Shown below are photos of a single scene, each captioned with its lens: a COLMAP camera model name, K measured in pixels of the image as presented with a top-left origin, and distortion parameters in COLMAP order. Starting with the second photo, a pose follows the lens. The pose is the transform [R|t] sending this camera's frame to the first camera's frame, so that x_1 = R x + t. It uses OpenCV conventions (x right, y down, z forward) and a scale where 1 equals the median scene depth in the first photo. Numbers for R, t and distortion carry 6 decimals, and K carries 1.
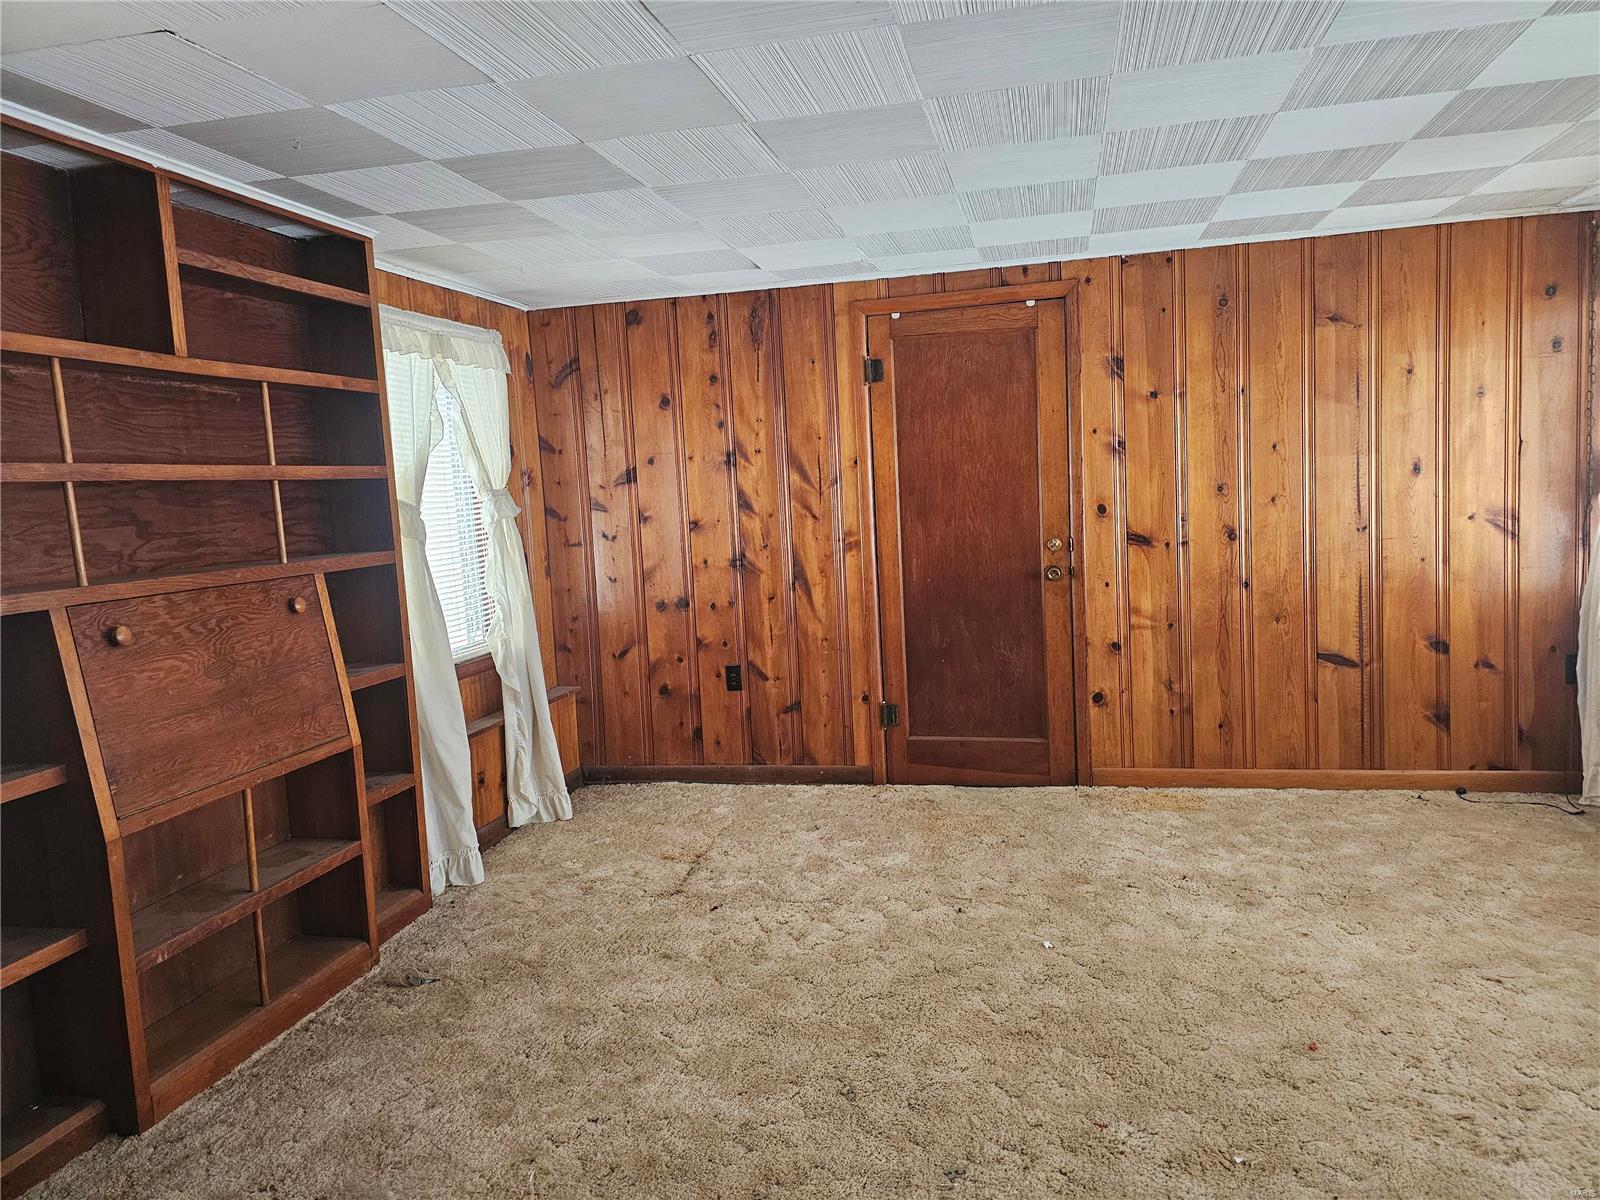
lens RADIAL K [[1143.6, 0, 809.6], [0, 1143.6, 601.8], [0, 0, 1]] dist [0.077582, -0.071977]
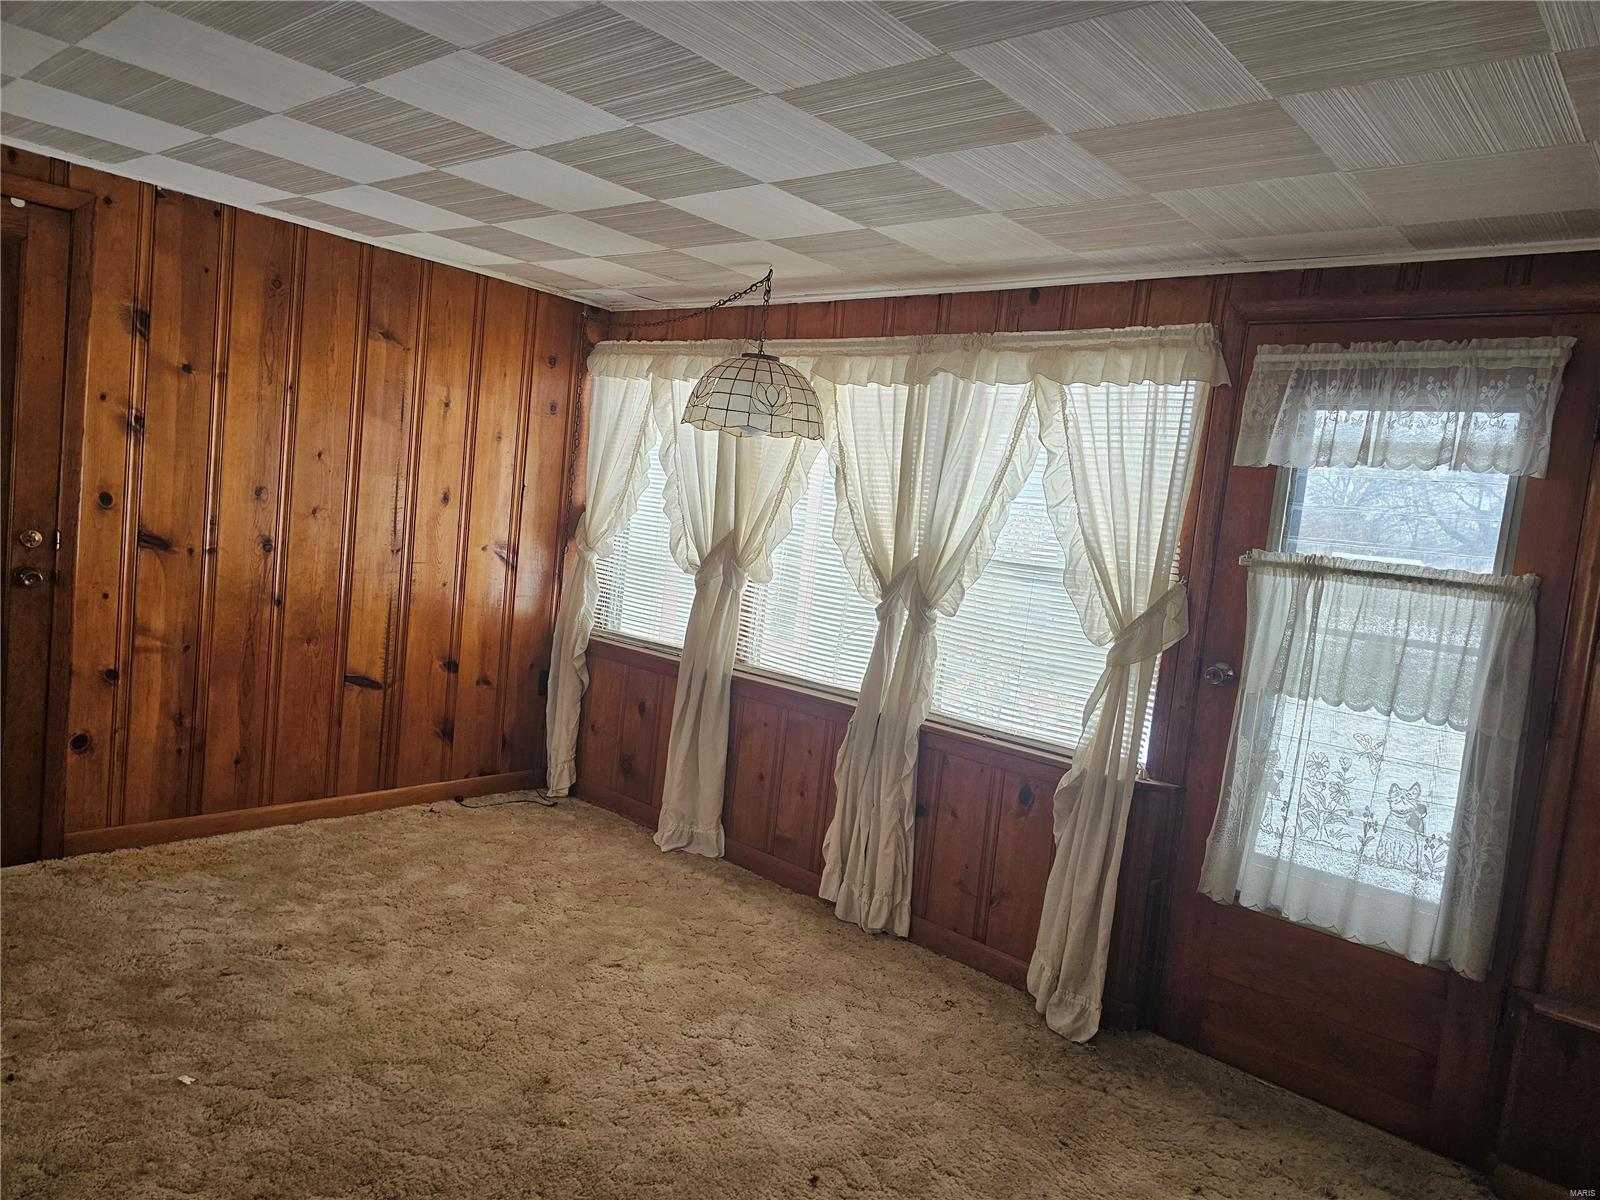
lens RADIAL K [[1143.6, 0, 809.6], [0, 1143.6, 601.8], [0, 0, 1]] dist [0.077582, -0.071977]
pose [[0.422516, 0.020052, 0.906134, -0.274166], [-0.043058, 0.999071, -0.002031, -0.032136], [-0.905332, -0.038158, 0.422987, 0.251245]]
